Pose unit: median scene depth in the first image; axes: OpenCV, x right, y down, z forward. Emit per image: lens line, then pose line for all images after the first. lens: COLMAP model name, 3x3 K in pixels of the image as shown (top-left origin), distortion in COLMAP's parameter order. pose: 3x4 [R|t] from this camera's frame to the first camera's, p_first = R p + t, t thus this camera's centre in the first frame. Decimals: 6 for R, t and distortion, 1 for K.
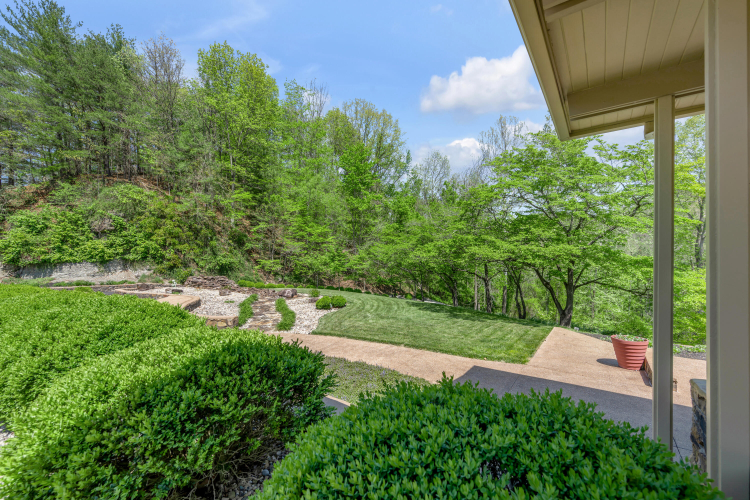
lens RADIAL K [[317.7, 0, 378.2], [0, 317.7, 256.6], [0, 0, 1]] dist [-0.010810, 0.001641]
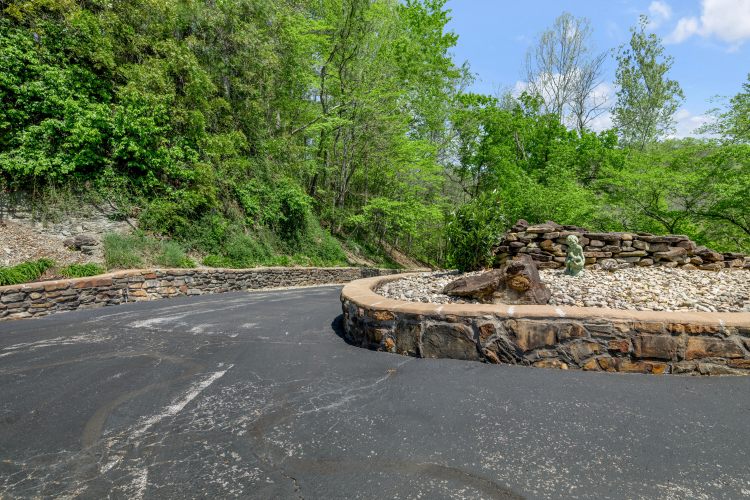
lens RADIAL K [[392.7, 0, 369.6], [0, 392.7, 252.1], [0, 0, 1]] dist [-0.003305, -0.001299]
pose [[0.919991, -0.034653, 0.390405, -0.664963], [0.006813, 0.997347, 0.072473, 0.047988], [-0.391881, -0.064014, 0.917786, 0.631679]]
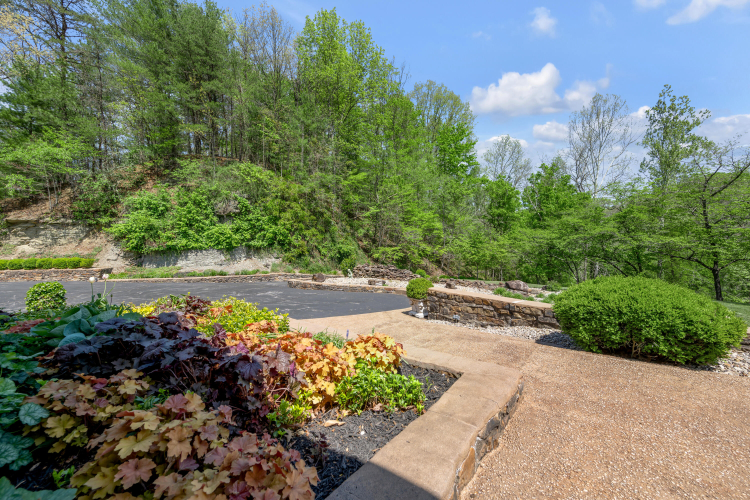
lens RADIAL K [[300.7, 0, 372.0], [0, 300.7, 250.6], [0, 0, 1]] dist [-0.009692, 0.001869]
pose [[0.999682, -0.000016, -0.025211, -0.437778], [0.000336, 0.999919, 0.012696, 0.010422], [0.025209, -0.012701, 0.999602, 0.162928]]
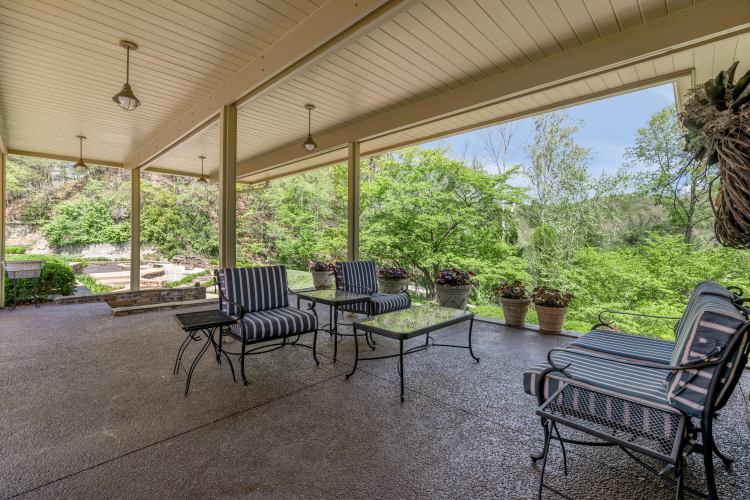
lens RADIAL K [[344.9, 0, 362.5], [0, 344.9, 238.4], [0, 0, 1]] dist [-0.000637, 0.000378]
pose [[0.986292, 0.011820, -0.164585, 0.283582], [-0.013820, 0.999844, -0.011016, 0.001394], [0.164429, 0.013140, 0.986301, -0.171595]]
